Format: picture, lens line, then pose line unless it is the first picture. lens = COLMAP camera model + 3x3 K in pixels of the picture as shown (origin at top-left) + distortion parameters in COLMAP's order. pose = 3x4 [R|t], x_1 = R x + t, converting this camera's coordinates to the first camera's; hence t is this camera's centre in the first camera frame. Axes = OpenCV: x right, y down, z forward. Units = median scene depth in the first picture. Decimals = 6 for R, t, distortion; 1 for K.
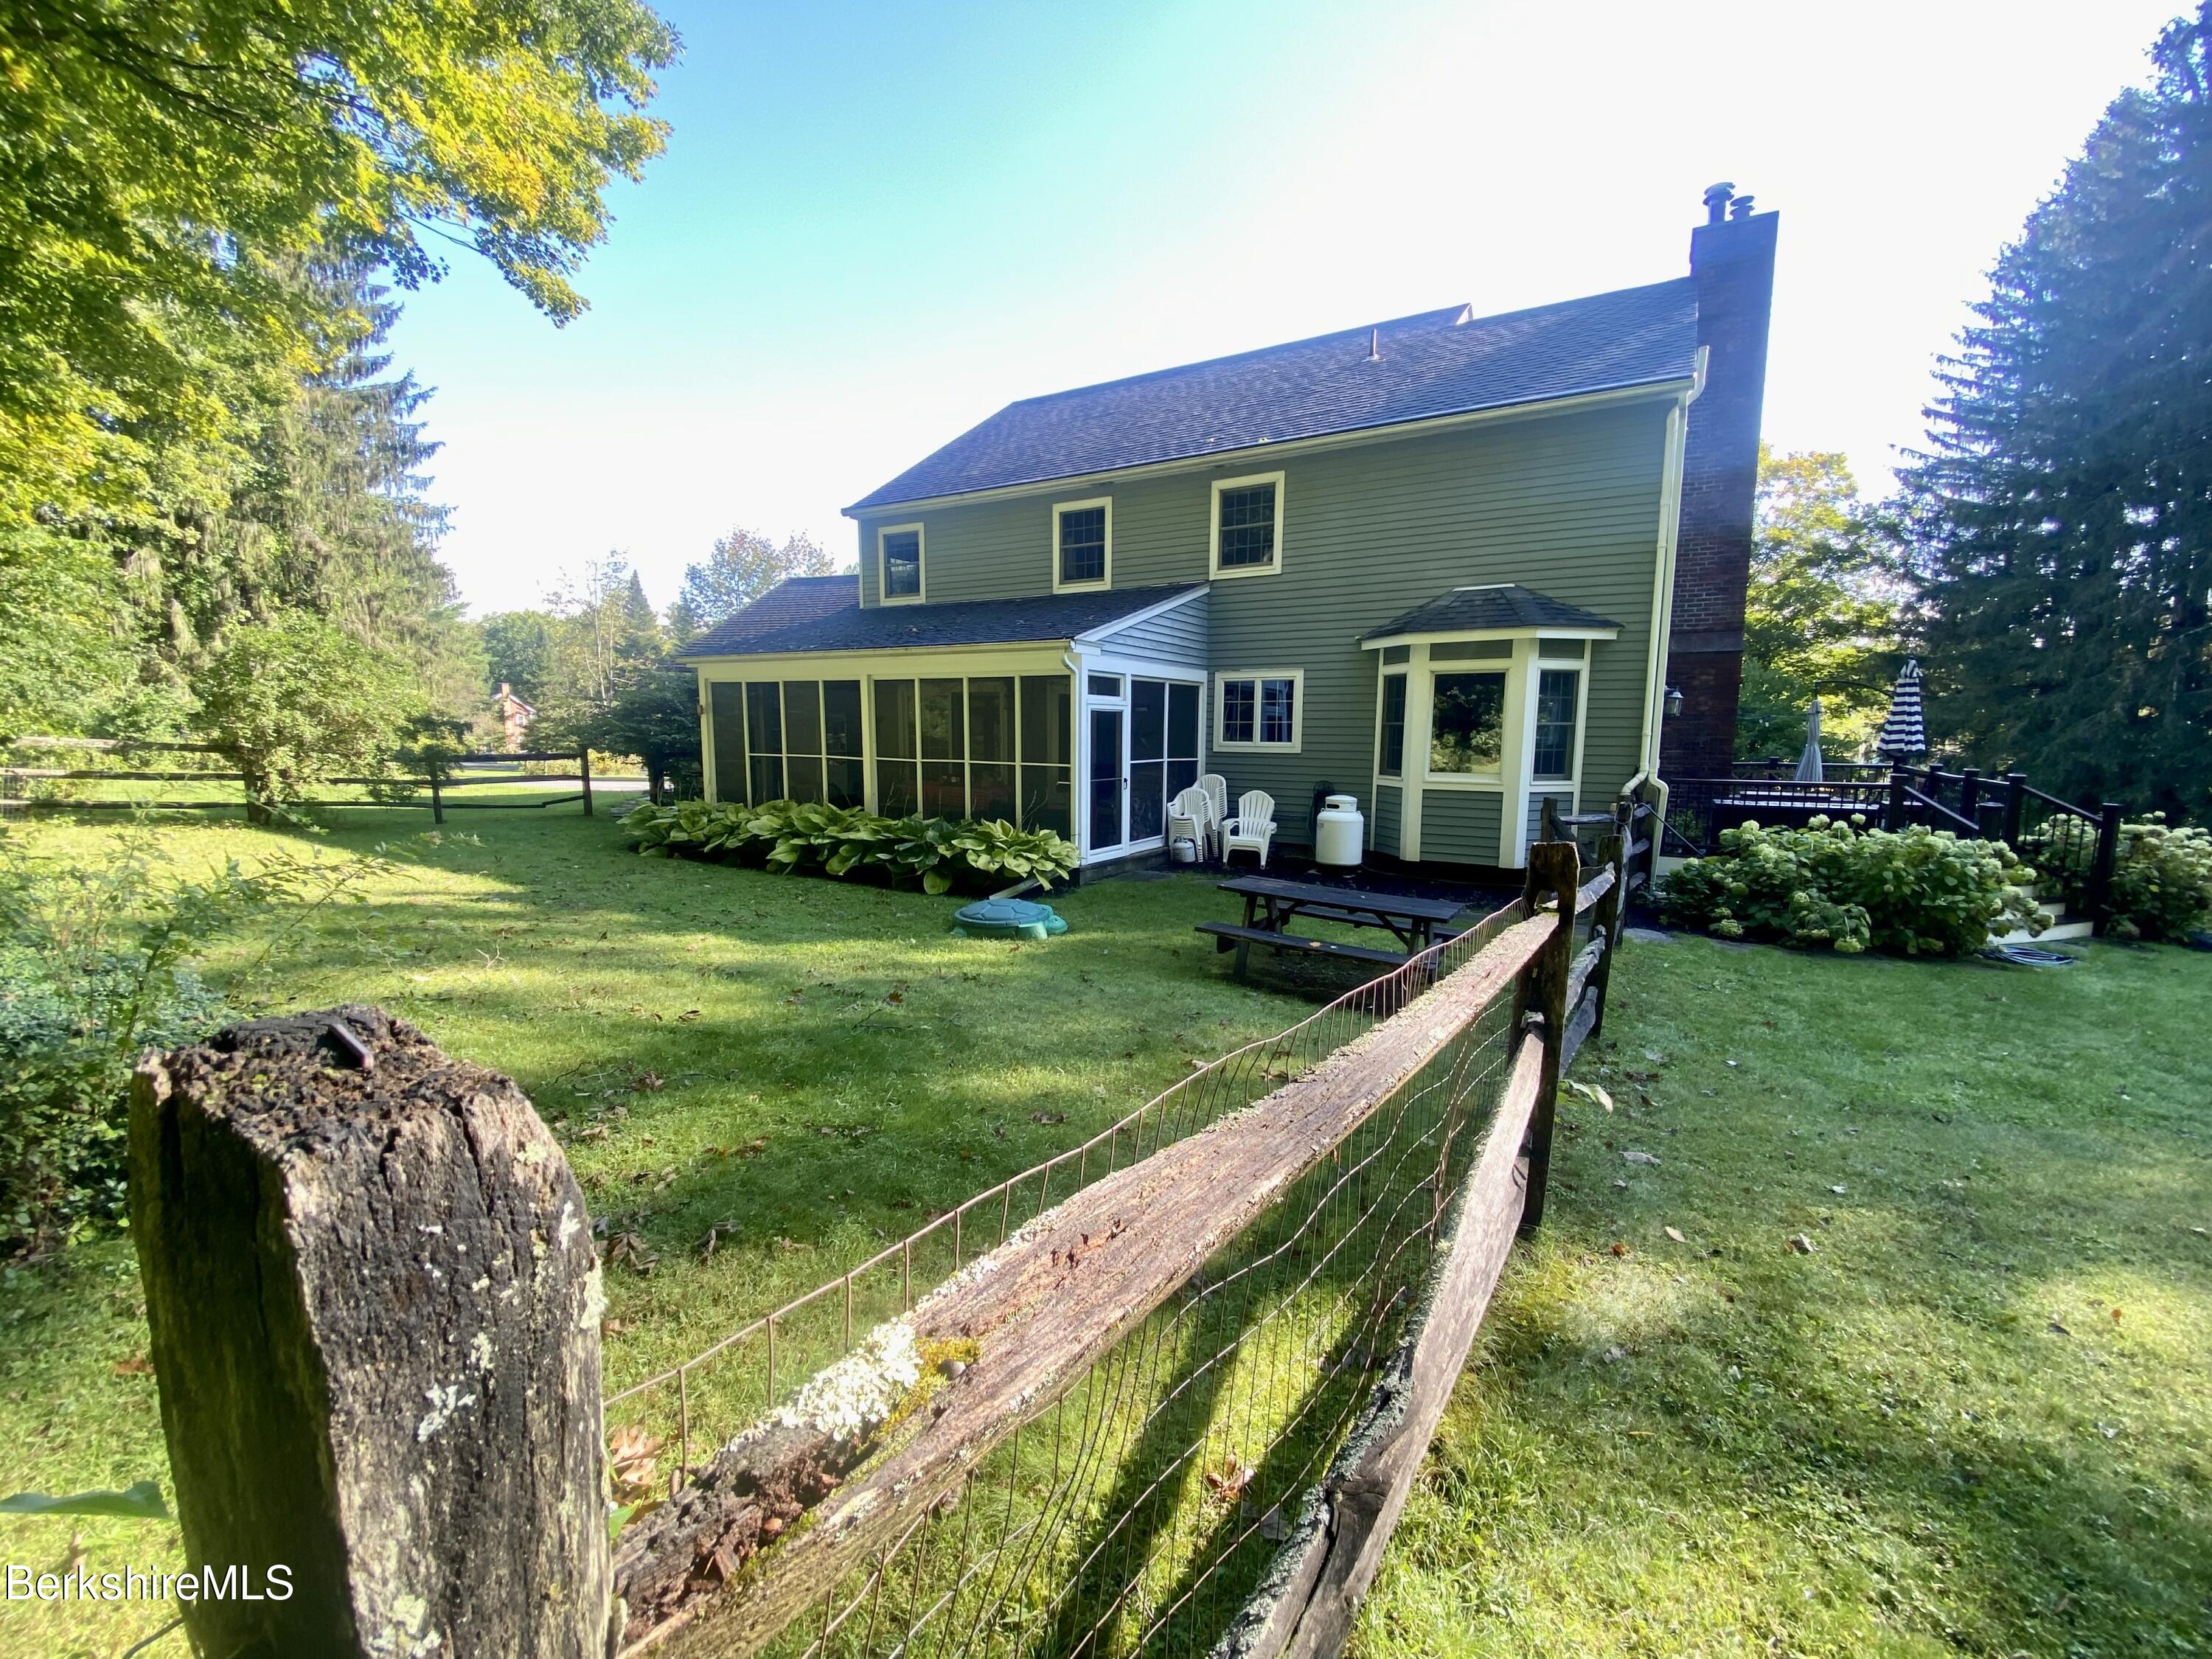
lens RADIAL K [[904.7, 0, 1101.4], [0, 904.7, 863.0], [0, 0, 1]] dist [0.047616, -0.032267]
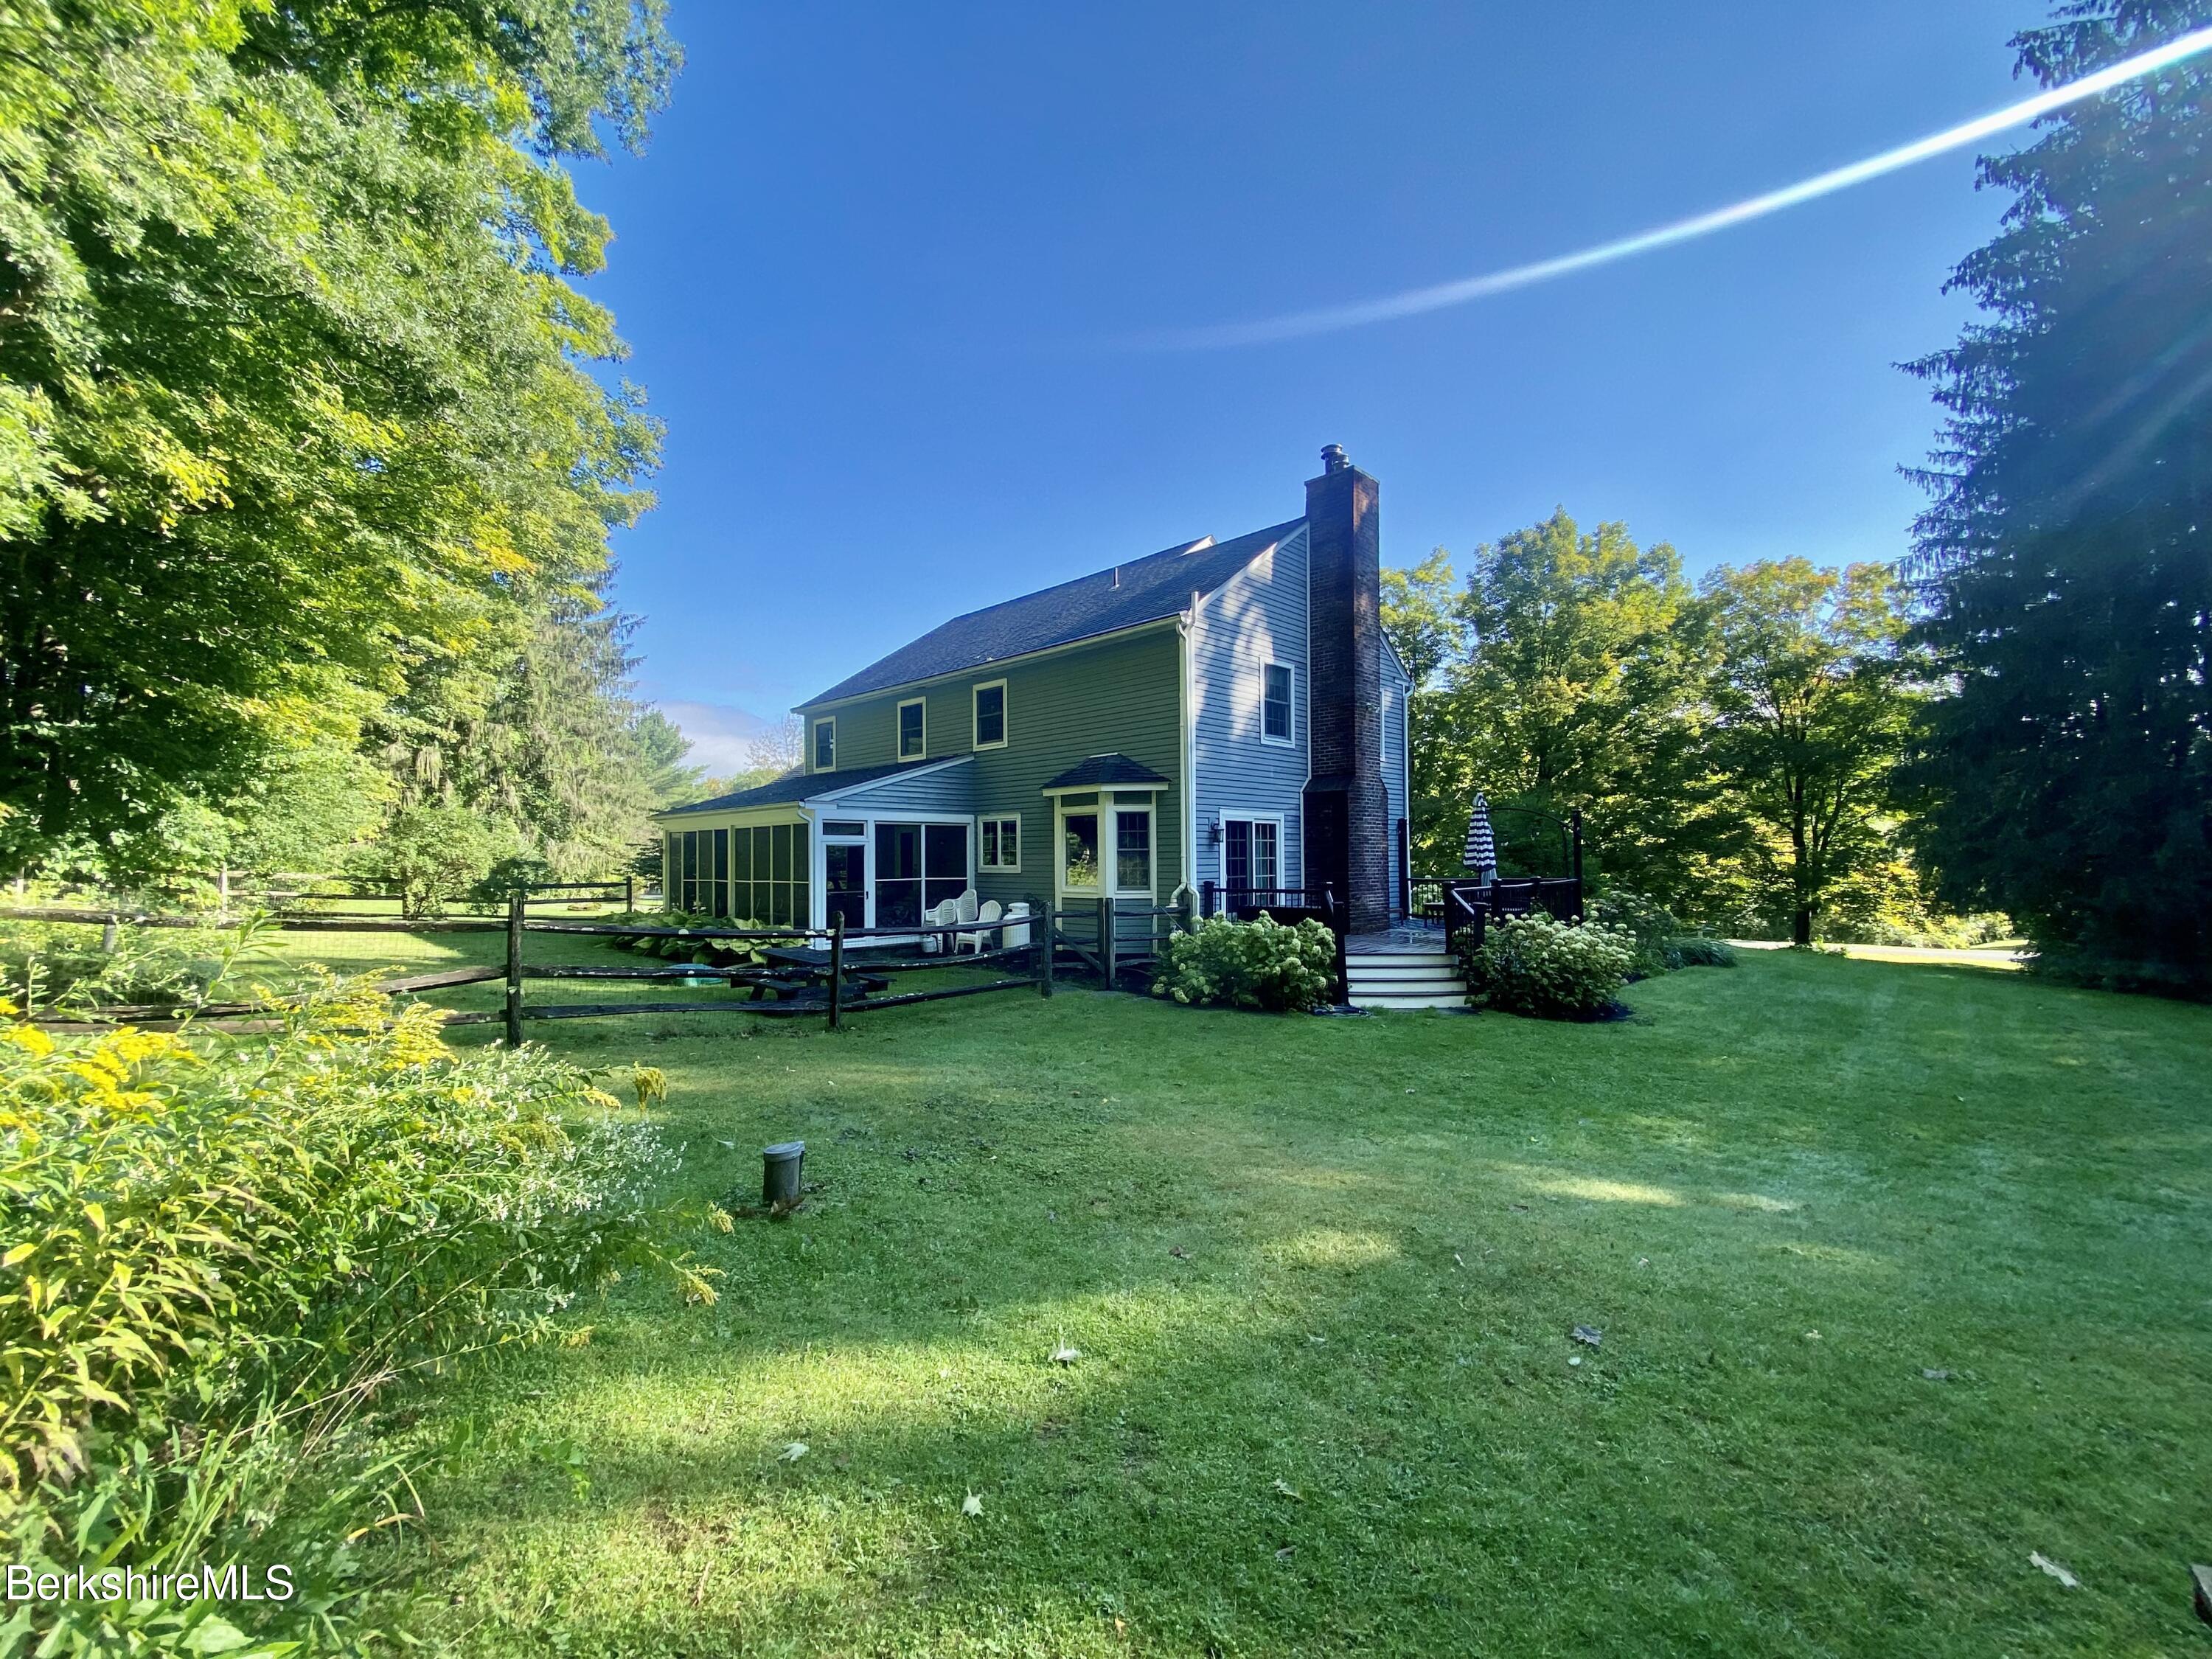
lens RADIAL K [[904.7, 0, 1101.4], [0, 904.7, 863.0], [0, 0, 1]] dist [0.047616, -0.032267]
pose [[0.975386, -0.016158, -0.219910, 0.623989], [-0.015219, 0.990000, -0.140247, 0.052673], [0.219977, 0.140142, 0.965386, -0.287089]]
